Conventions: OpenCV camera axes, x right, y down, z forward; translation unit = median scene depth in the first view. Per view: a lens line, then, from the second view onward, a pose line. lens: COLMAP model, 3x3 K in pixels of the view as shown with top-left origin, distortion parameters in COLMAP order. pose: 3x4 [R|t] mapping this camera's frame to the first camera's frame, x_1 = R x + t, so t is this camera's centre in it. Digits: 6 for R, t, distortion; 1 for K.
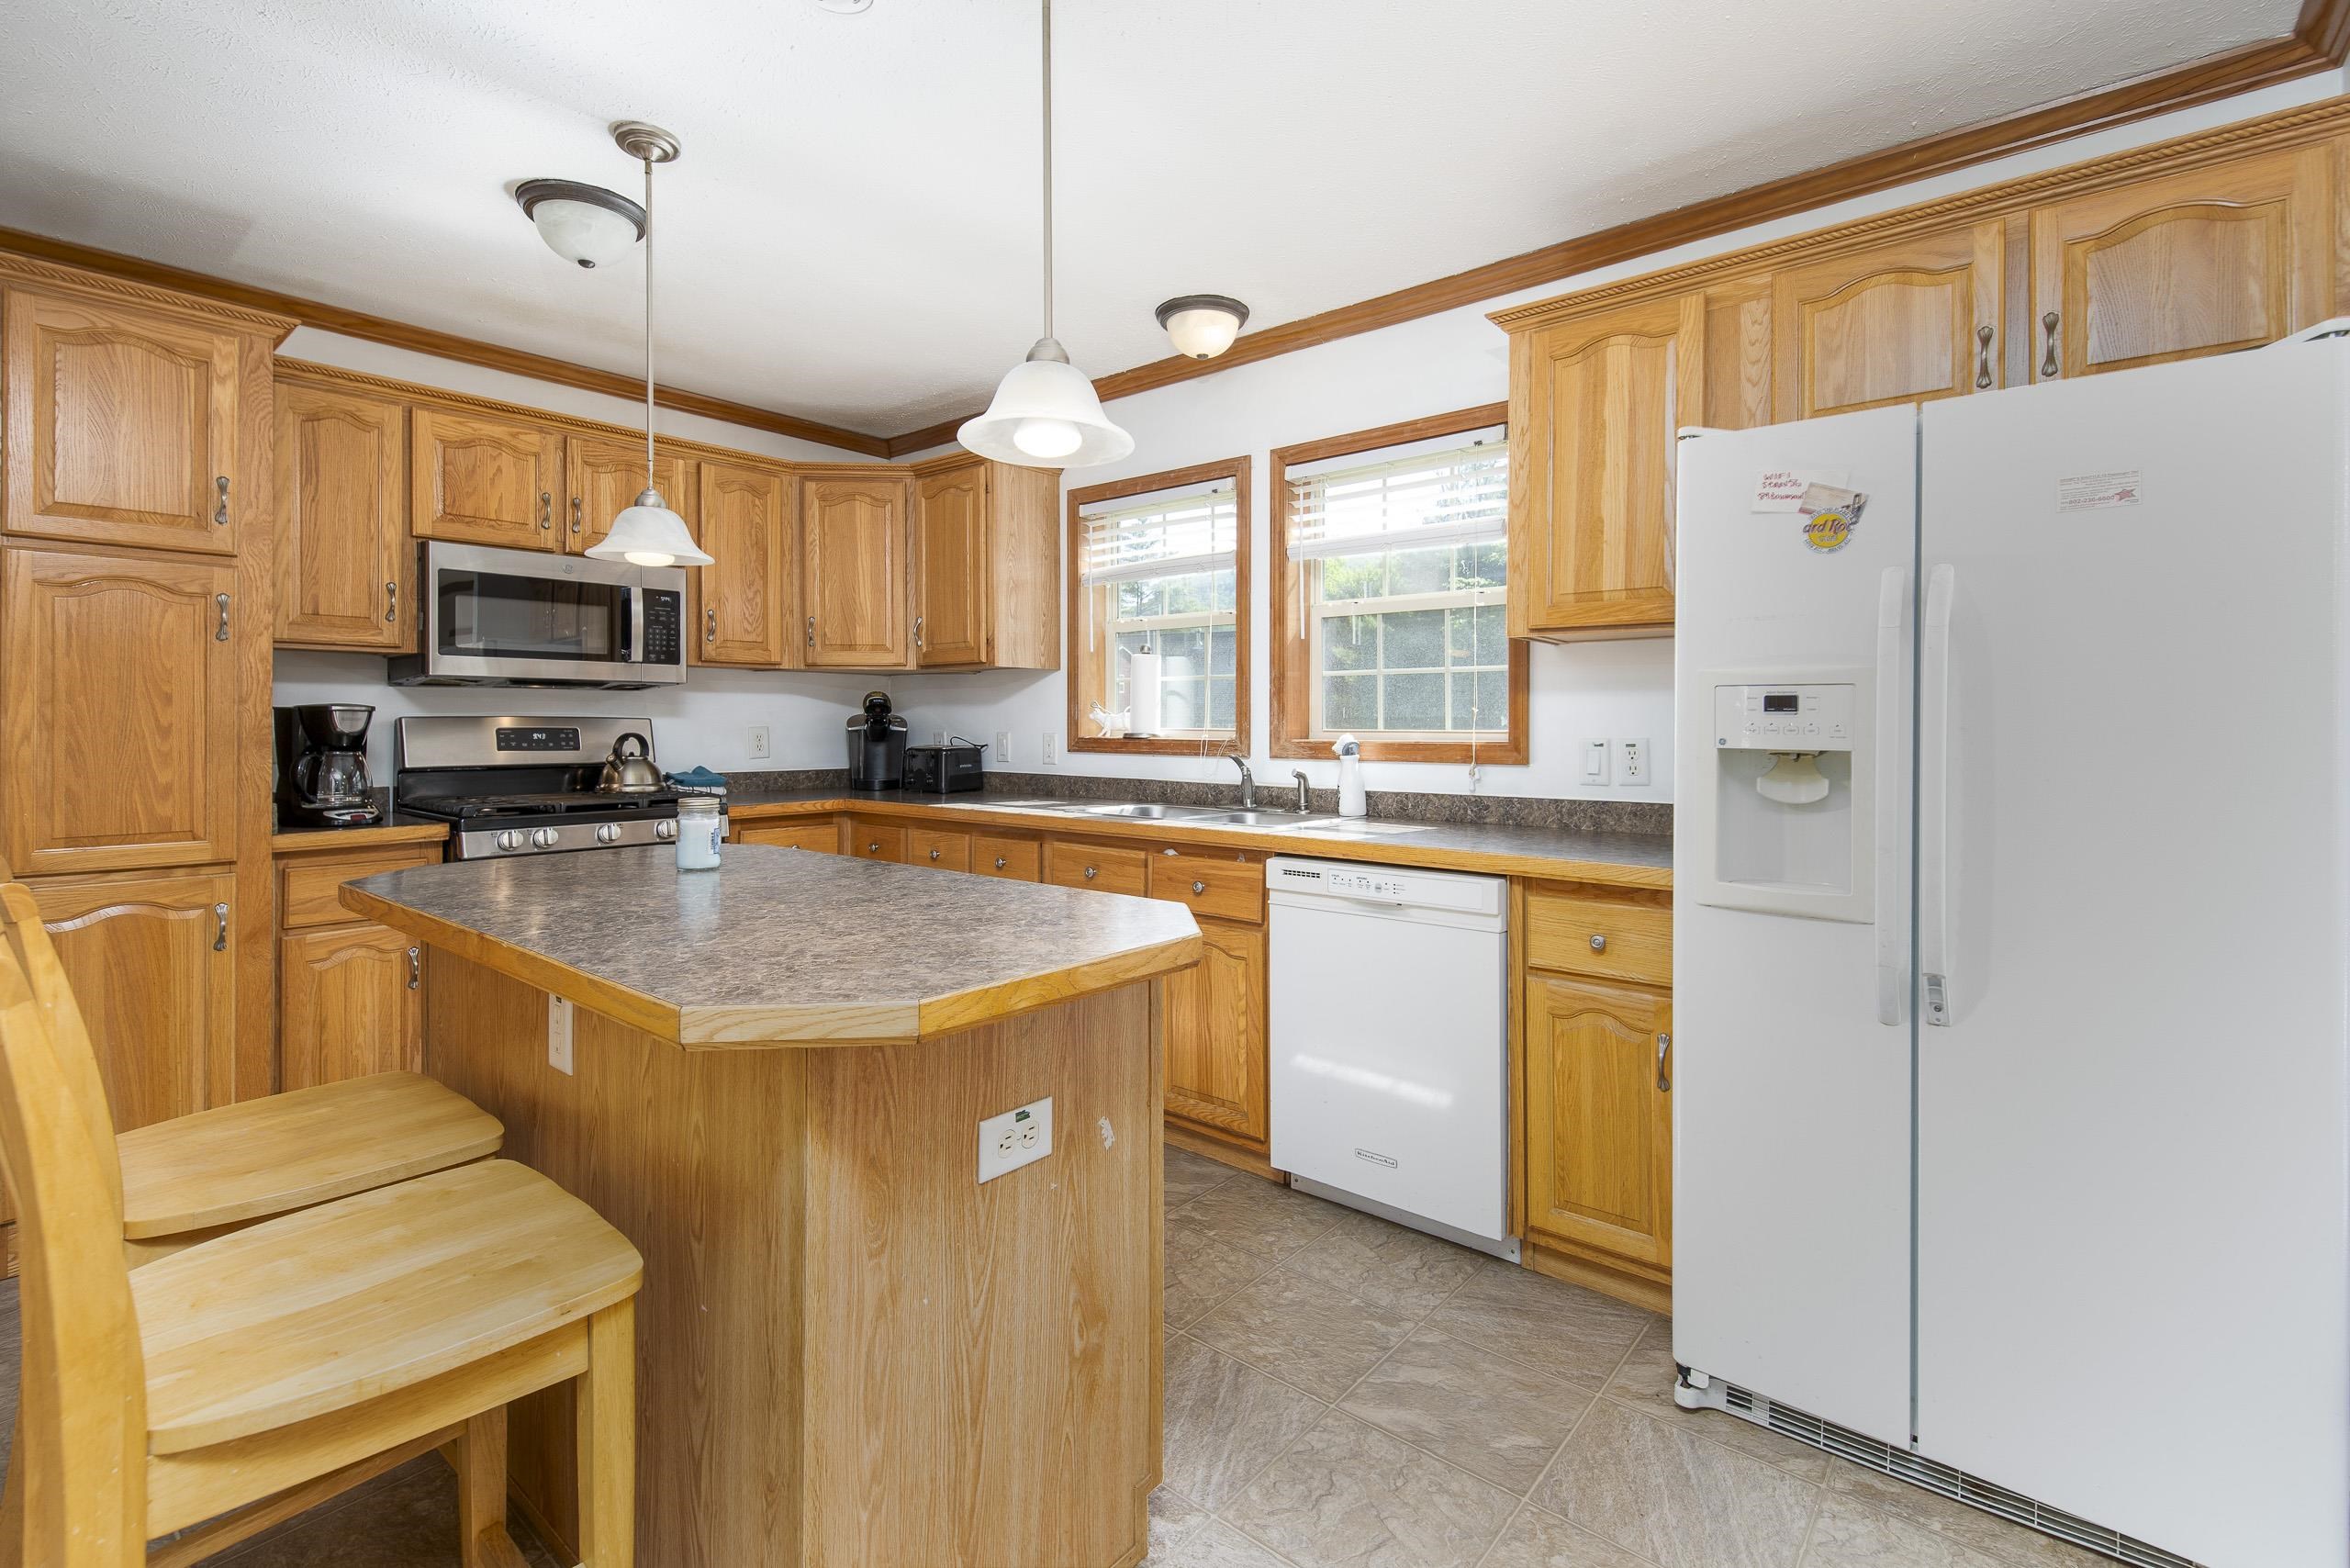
lens RADIAL K [[1062.4, 0, 1225.6], [0, 1062.4, 725.1], [0, 0, 1]] dist [0.000928, 0.000176]
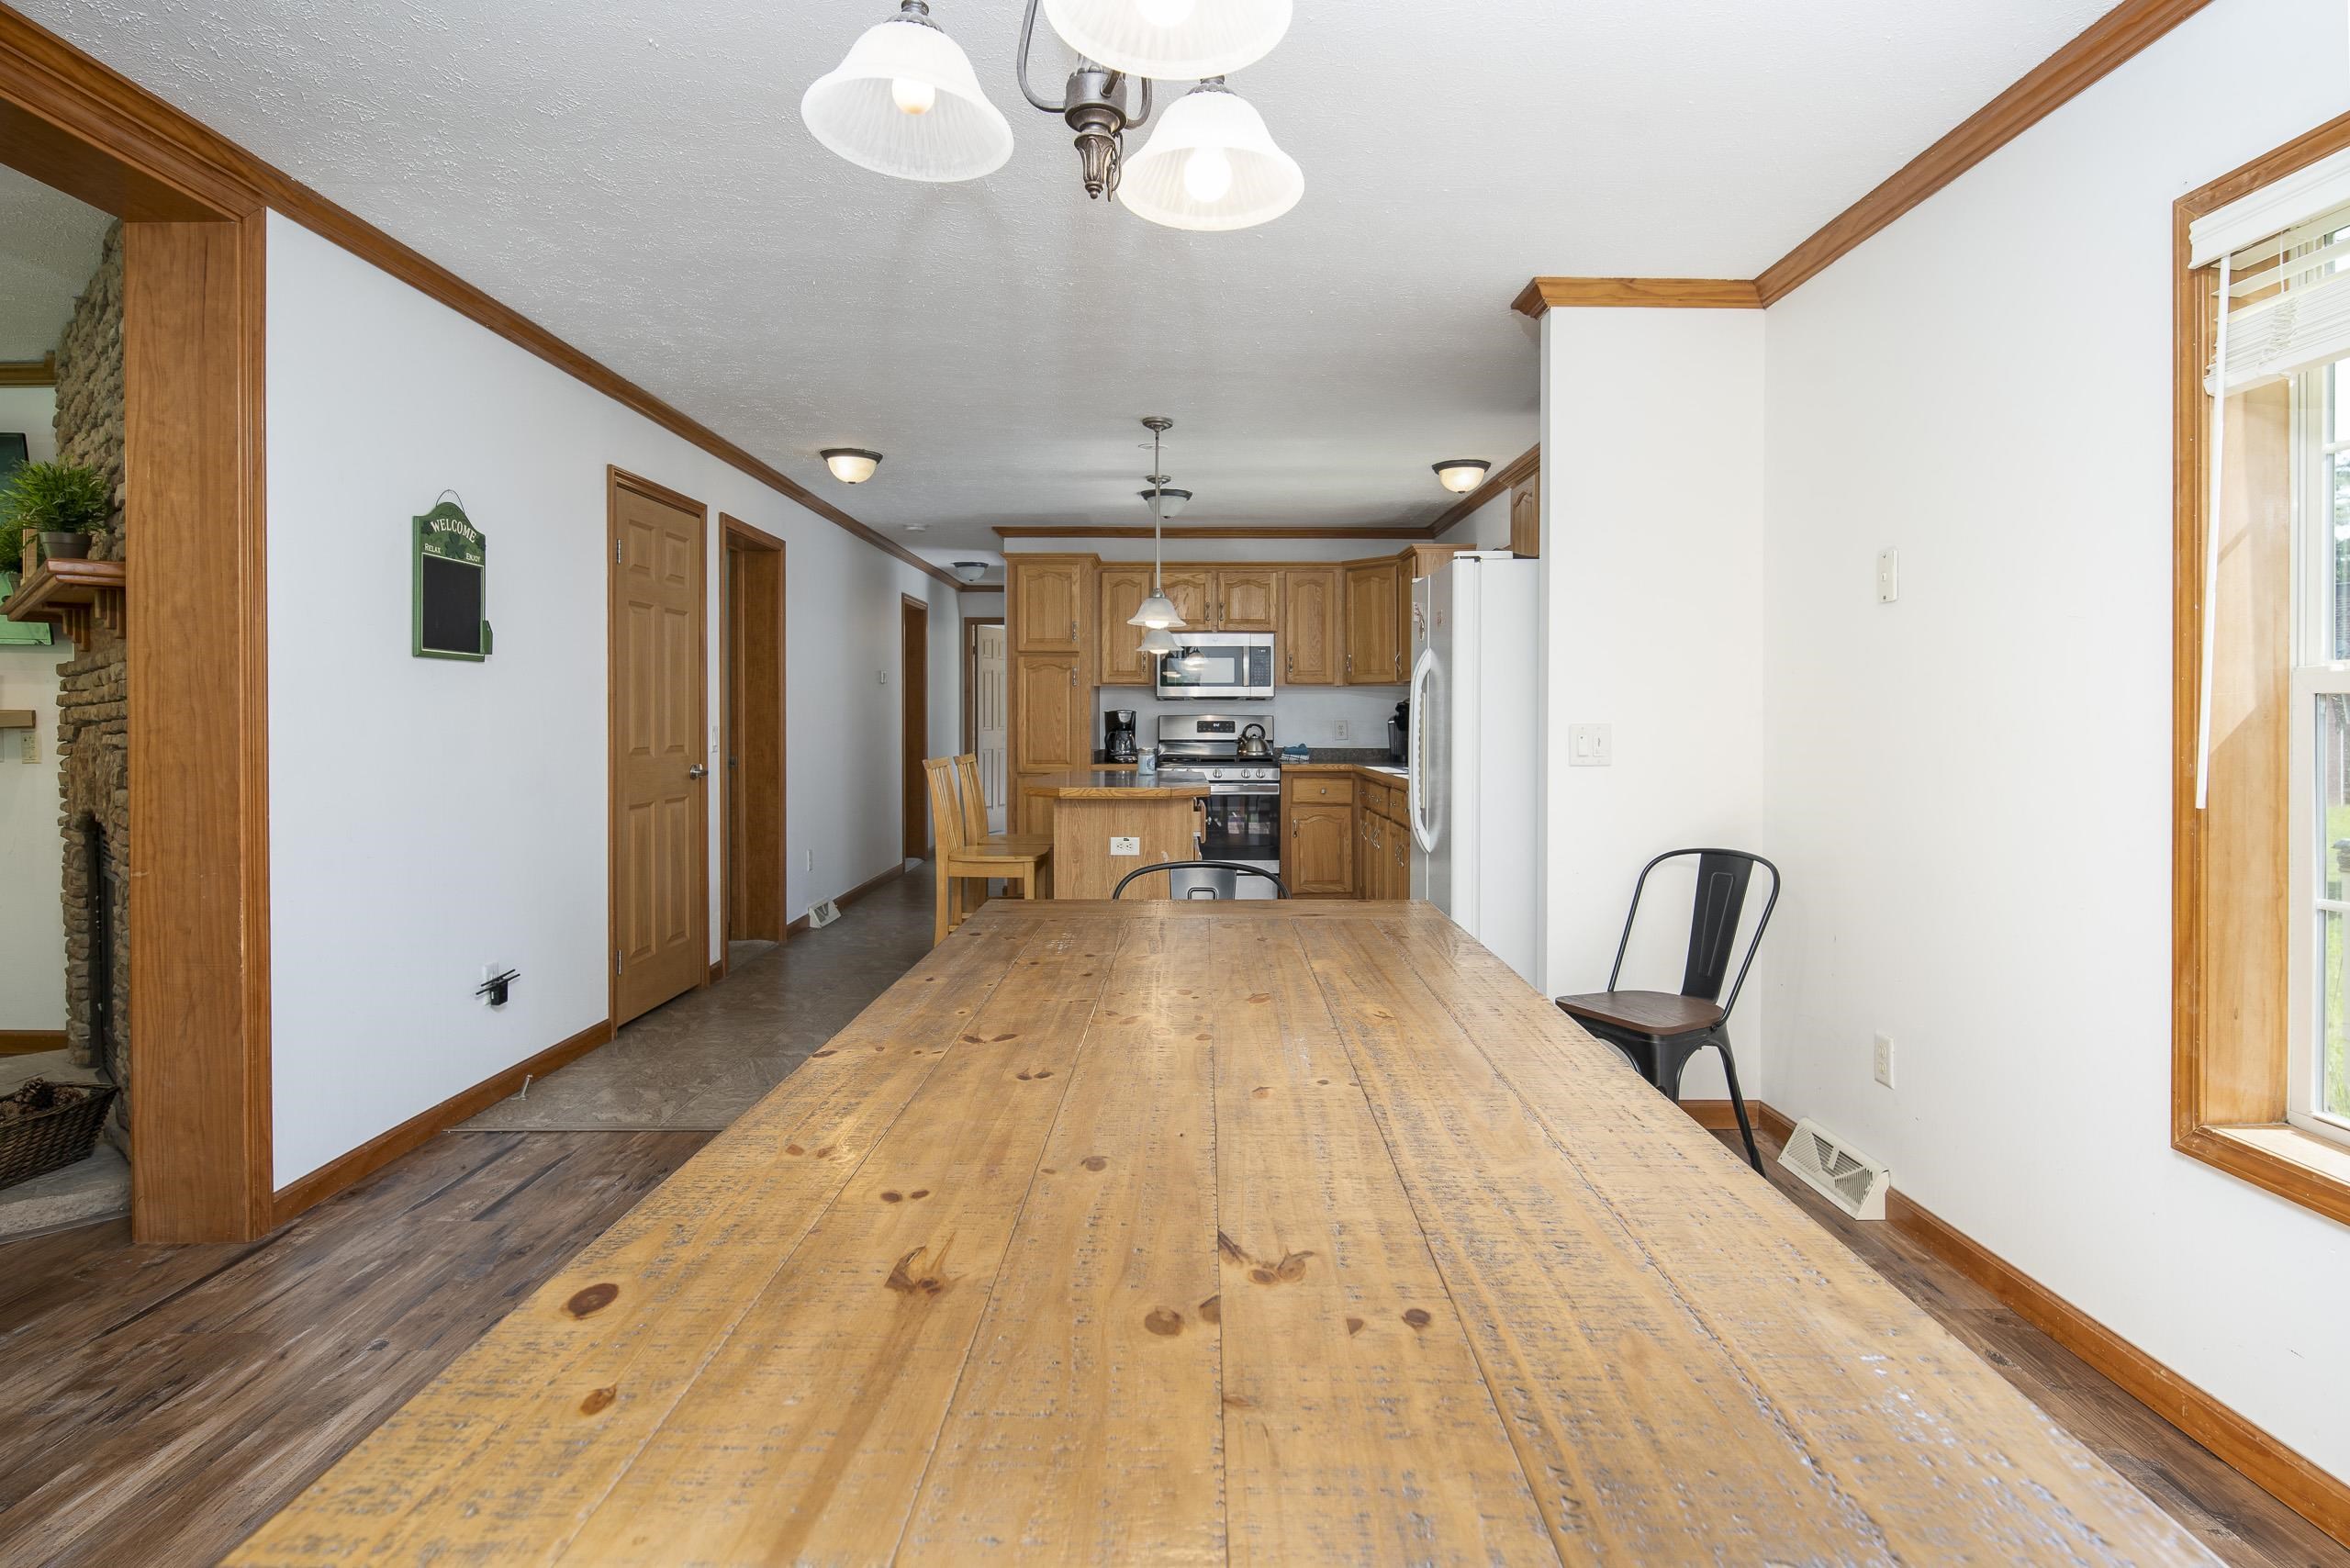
lens RADIAL K [[1195.2, 0, 1175.9], [0, 1195.2, 724.8], [0, 0, 1]] dist [0.005651, -0.008421]
pose [[0.633369, 0.004389, -0.773837, 1.031222], [-0.001081, 0.999988, 0.004787, -0.000591], [0.773849, -0.002195, 0.633366, -0.452591]]
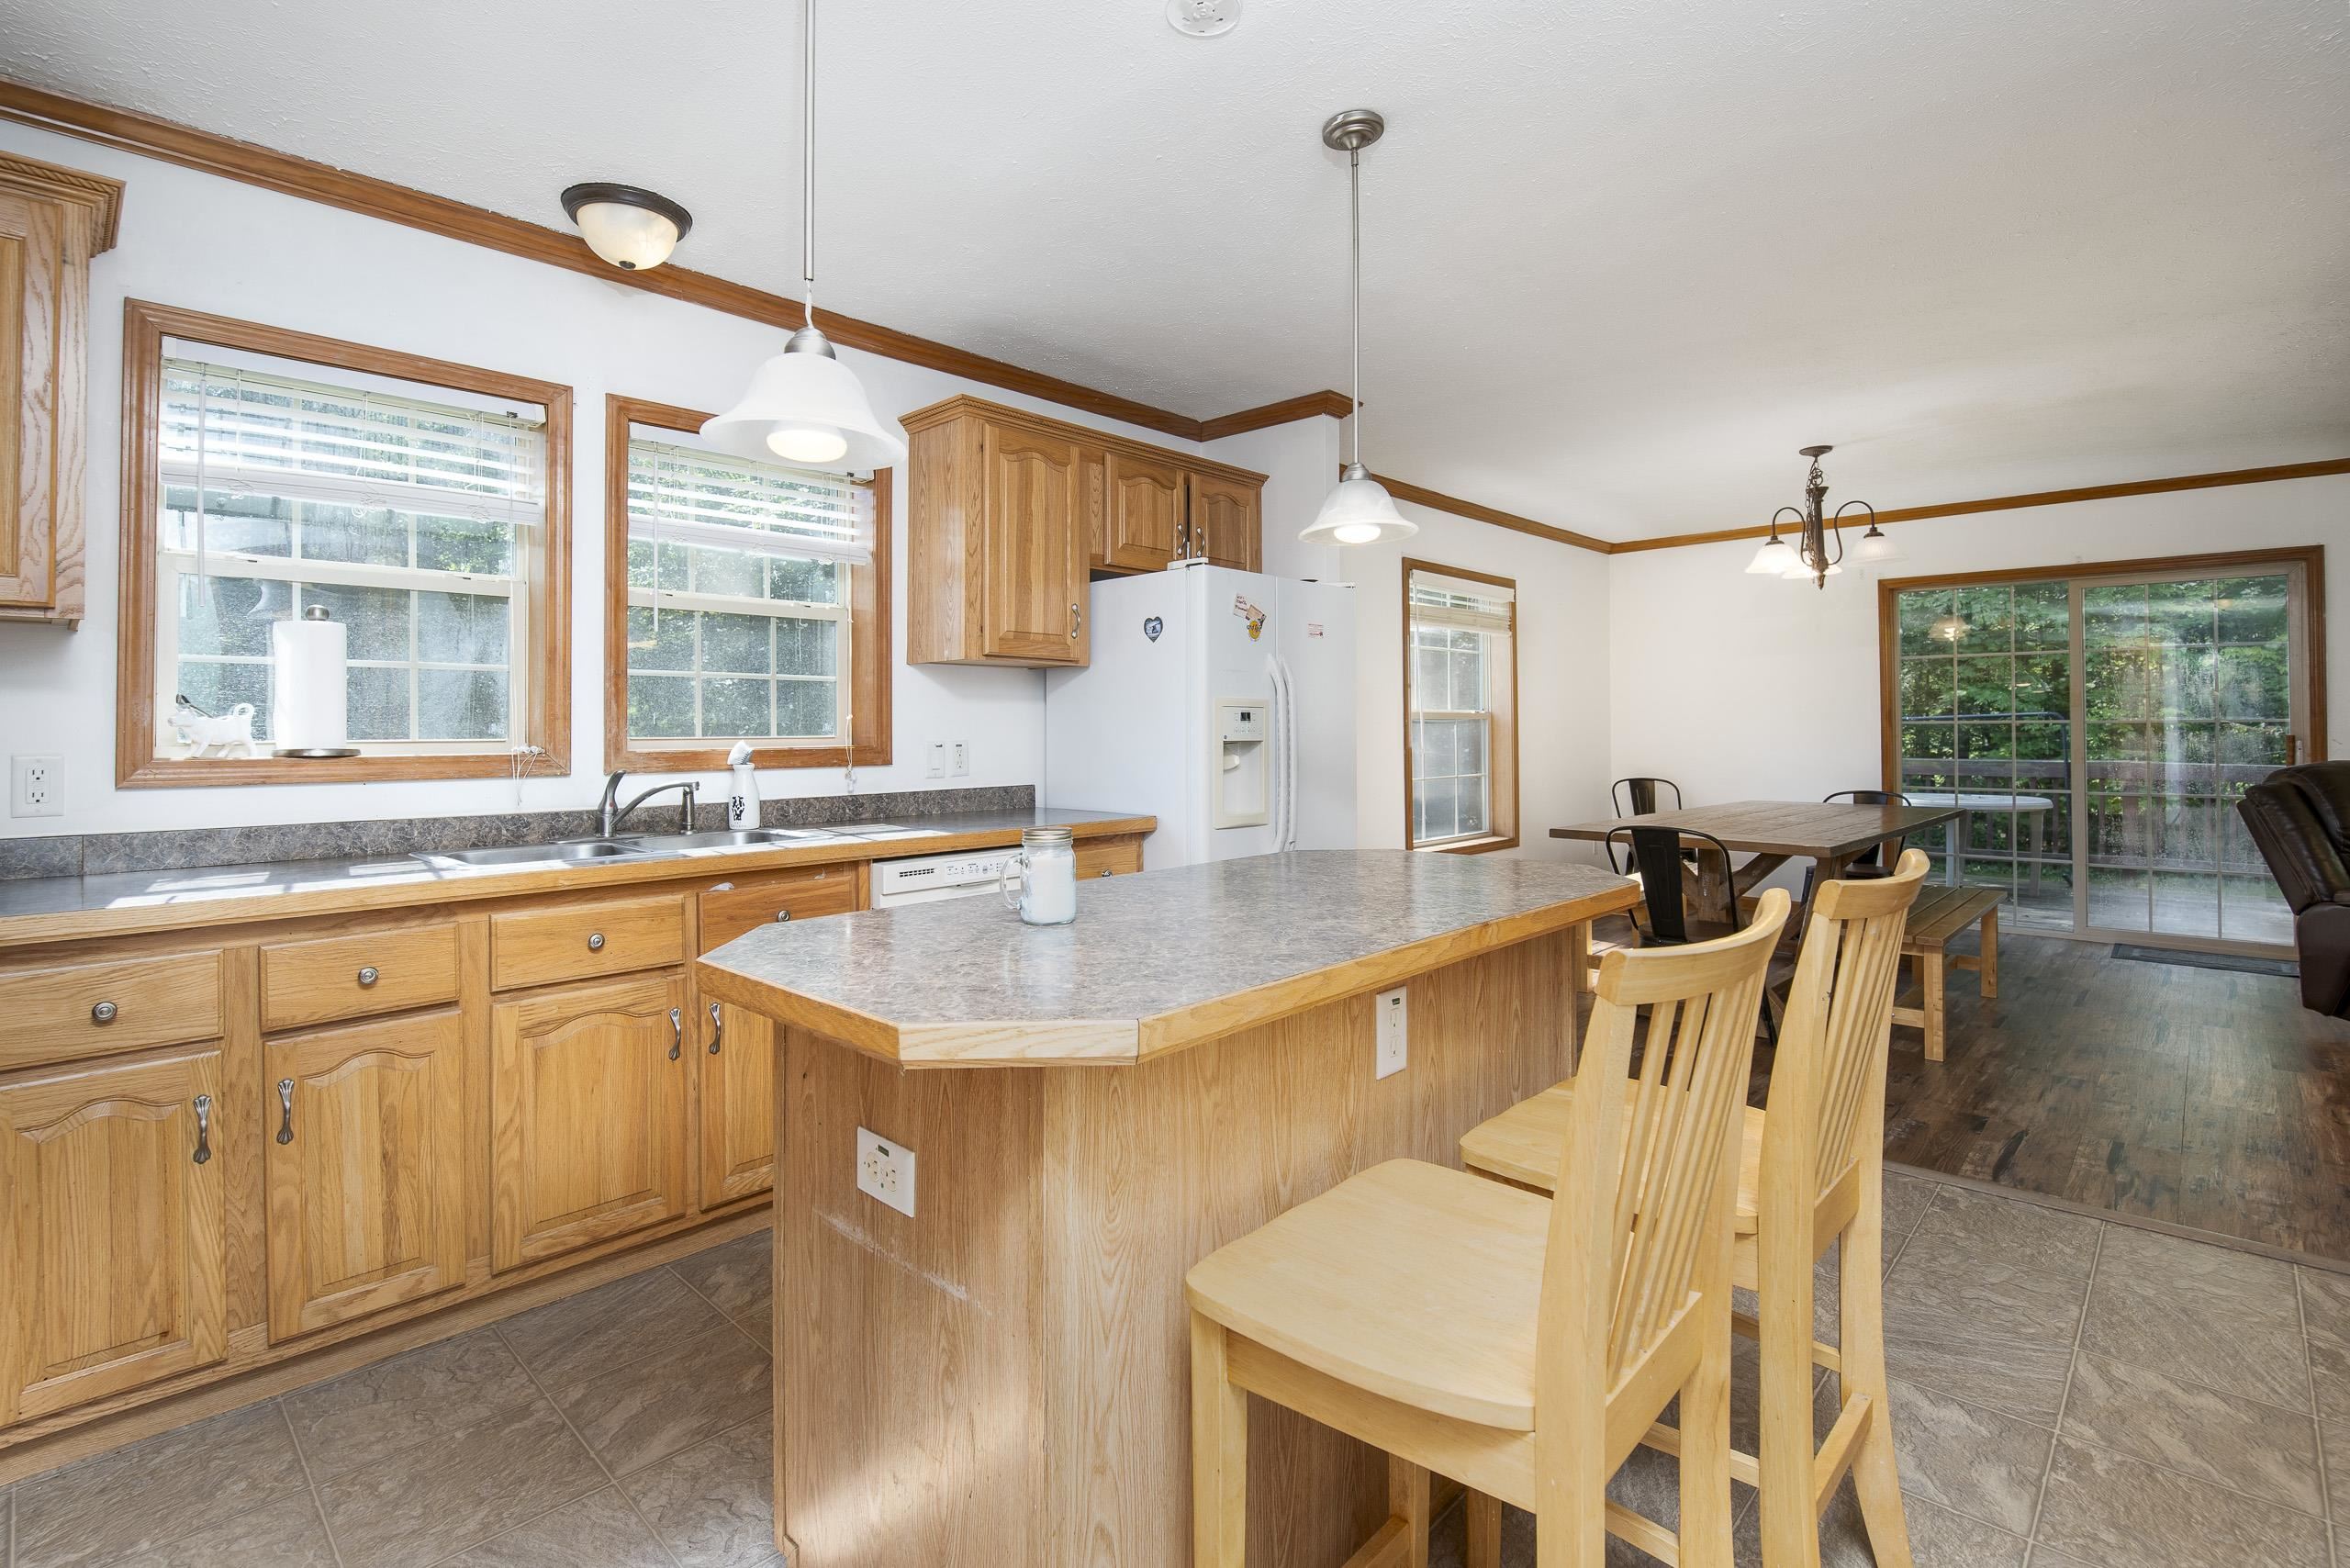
lens RADIAL K [[1102.3, 0, 1133.0], [0, 1102.3, 755.0], [0, 0, 1]] dist [-0.001487, -0.008802]
pose [[0.084408, -0.024610, 0.996127, -0.752061], [0.010818, 0.999659, 0.023780, 0.000641], [-0.996373, 0.008768, 0.084646, 0.524271]]
